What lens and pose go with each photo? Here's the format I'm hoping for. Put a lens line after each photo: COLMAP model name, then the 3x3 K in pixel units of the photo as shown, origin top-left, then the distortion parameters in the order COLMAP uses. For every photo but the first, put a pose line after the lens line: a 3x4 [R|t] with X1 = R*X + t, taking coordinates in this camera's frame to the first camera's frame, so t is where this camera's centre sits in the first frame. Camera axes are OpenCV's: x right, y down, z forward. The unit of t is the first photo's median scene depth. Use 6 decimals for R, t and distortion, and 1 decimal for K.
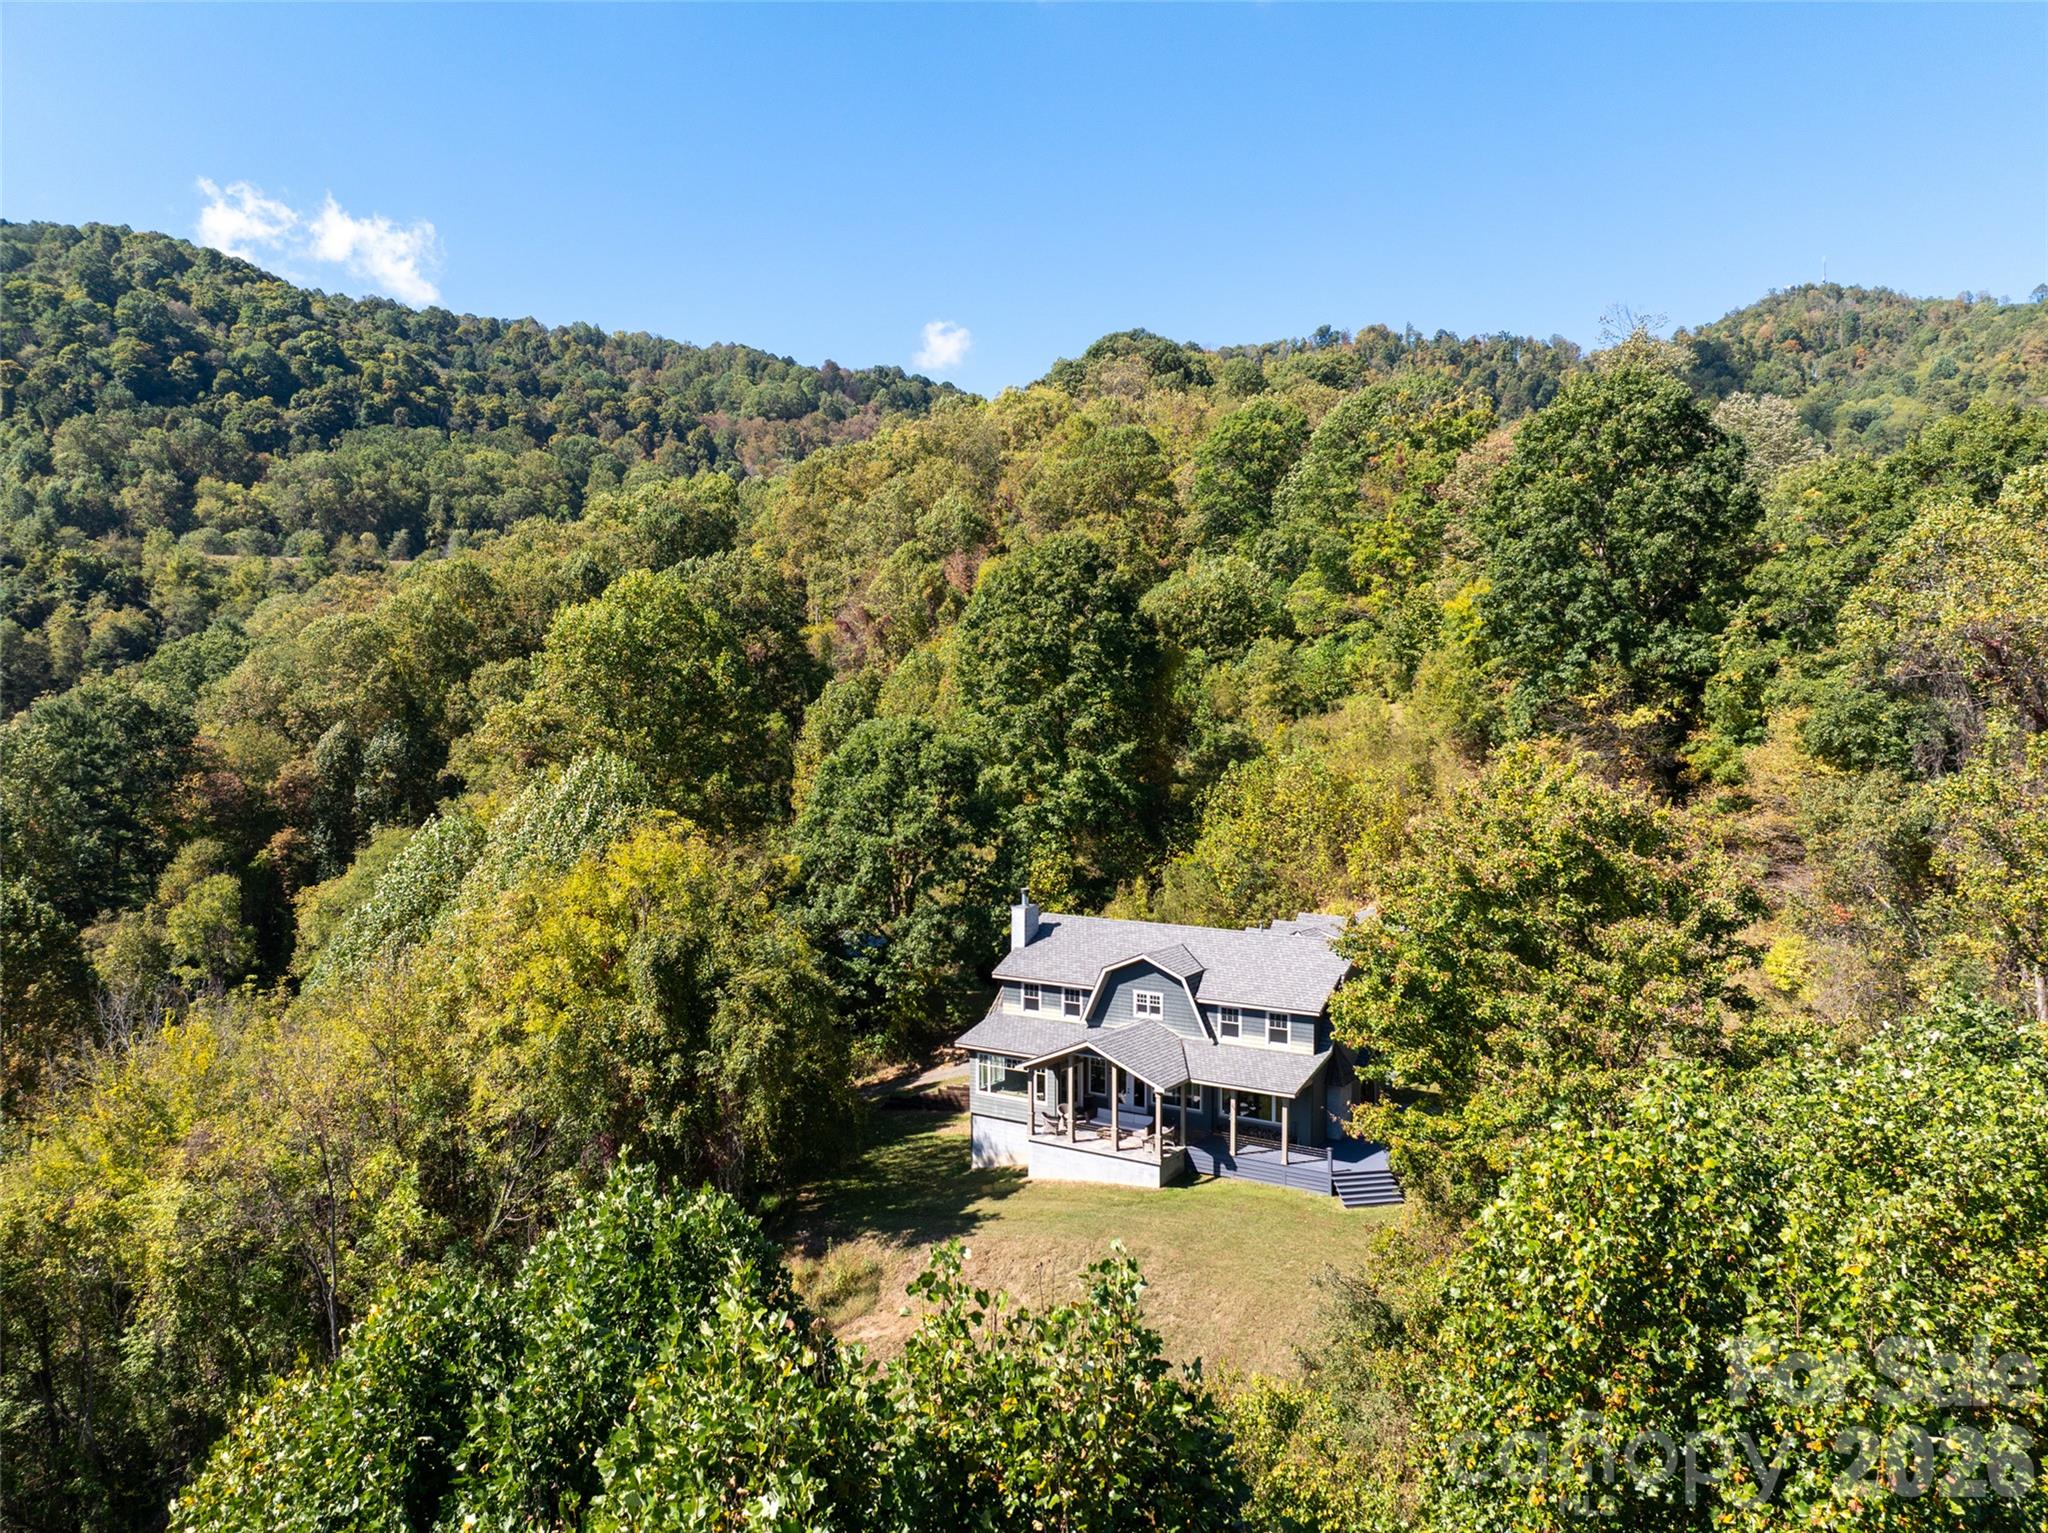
lens RADIAL K [[1443.0, 0, 1024.0], [0, 1443.0, 766.5], [0, 0, 1]] dist [-0.034250, 0.002505]
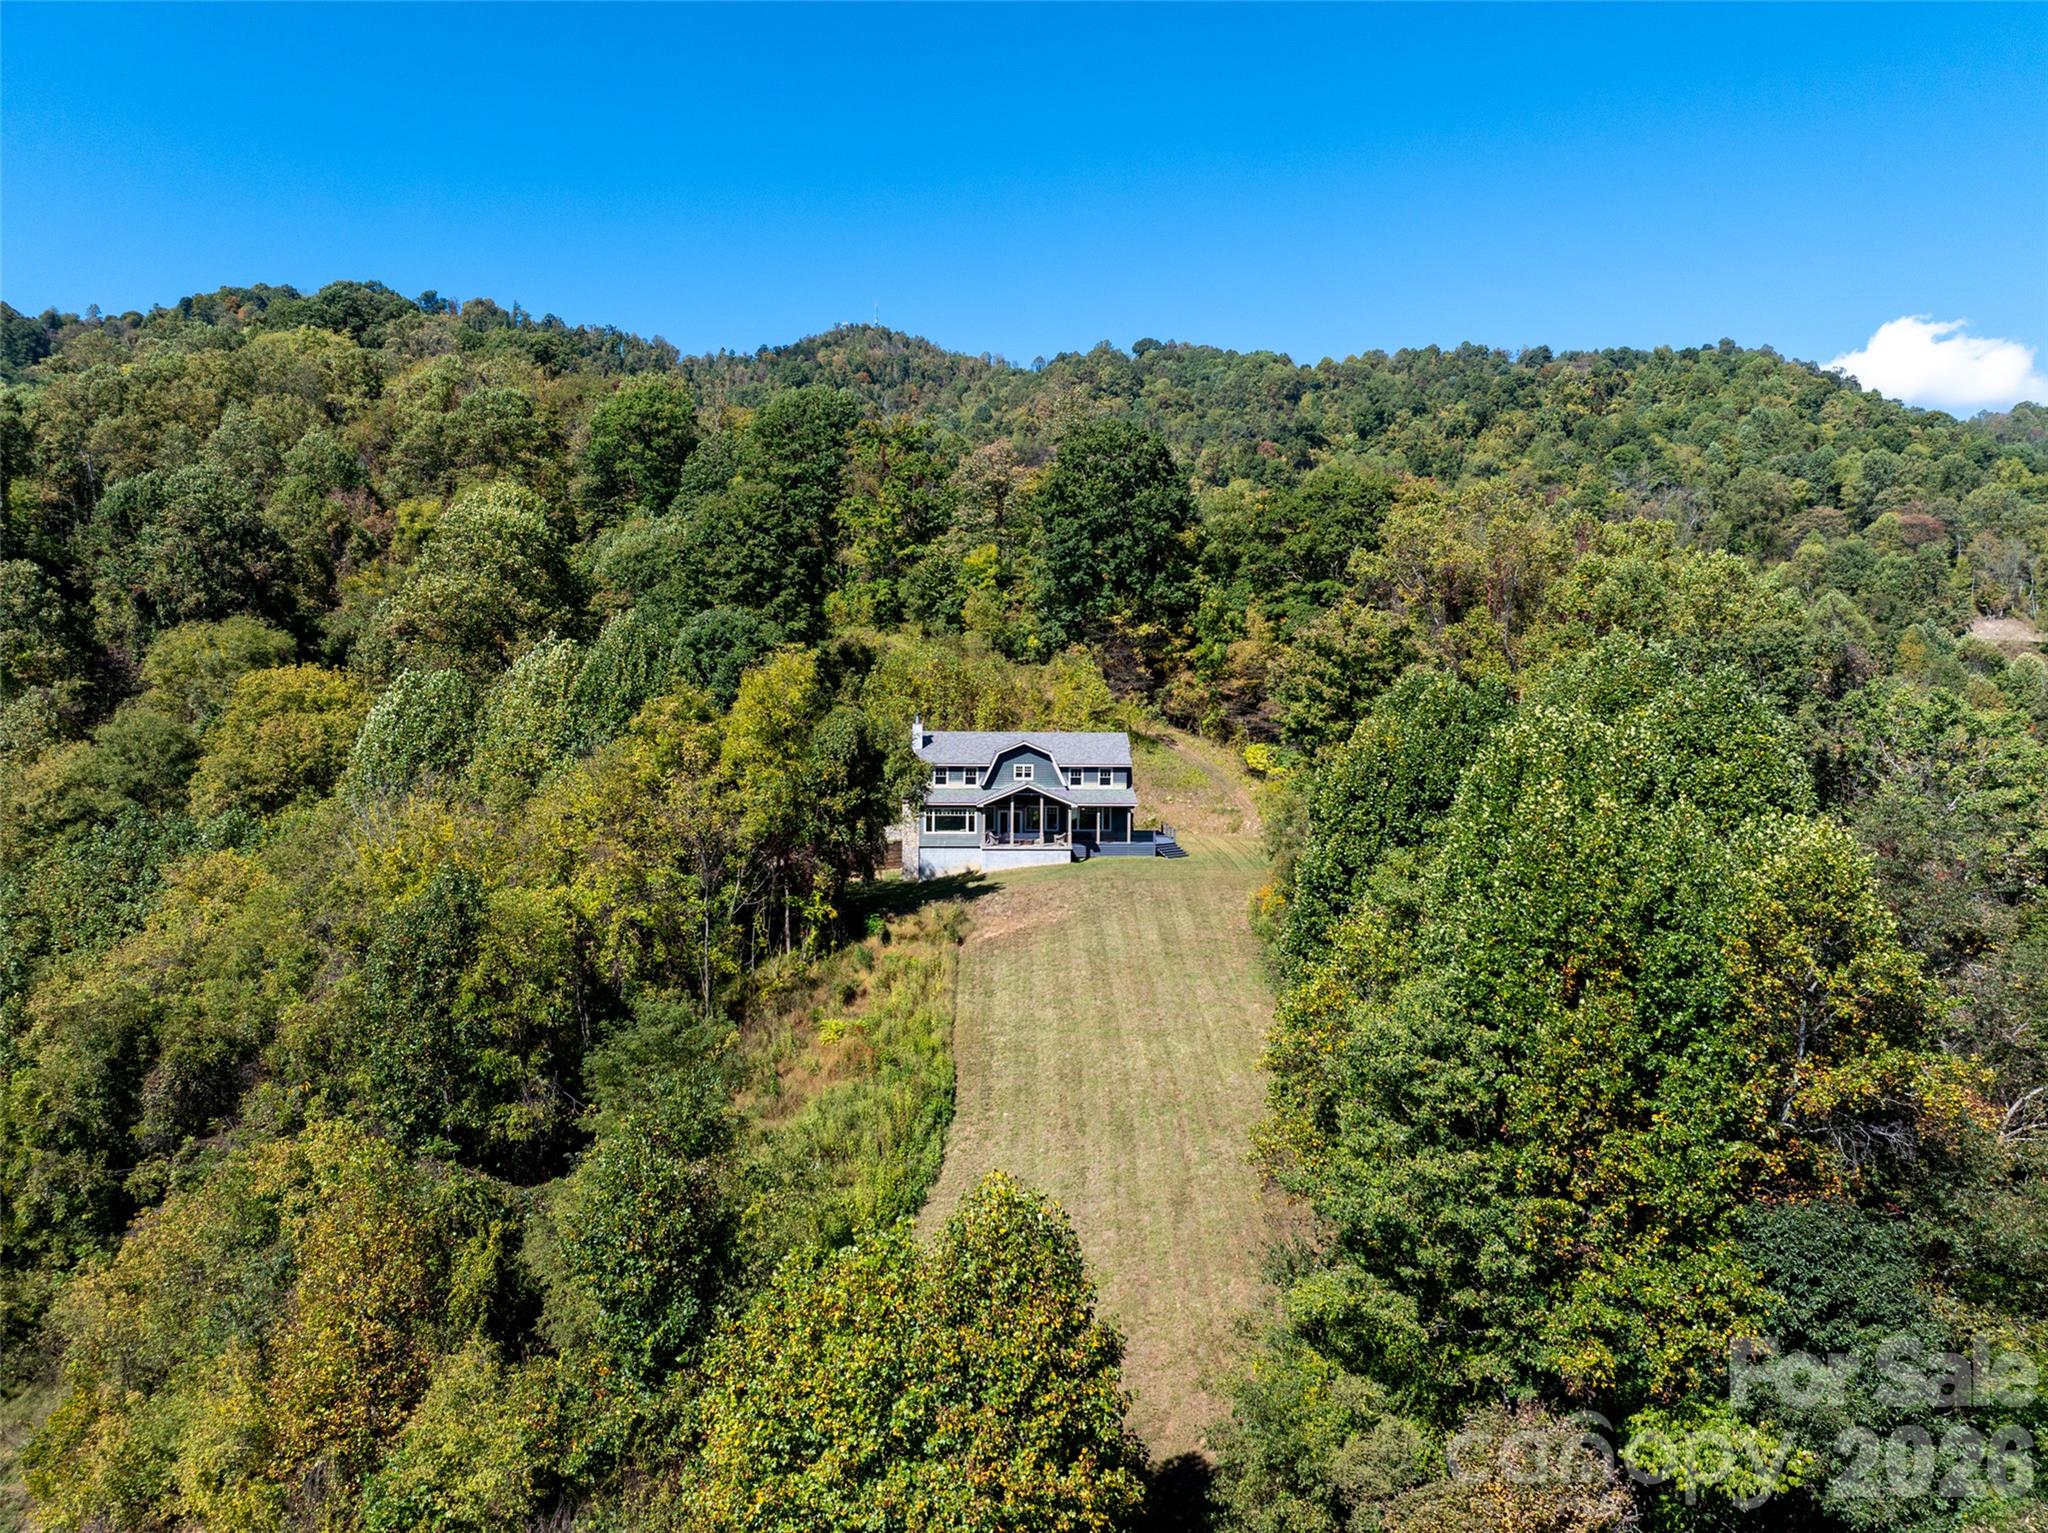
lens RADIAL K [[1443.0, 0, 1024.0], [0, 1443.0, 766.5], [0, 0, 1]] dist [-0.034250, 0.002505]
pose [[0.802536, -0.016091, 0.596387, -0.626653], [0.010425, 0.999862, 0.012948, 0.092093], [-0.596513, -0.004174, 0.802593, -0.247812]]
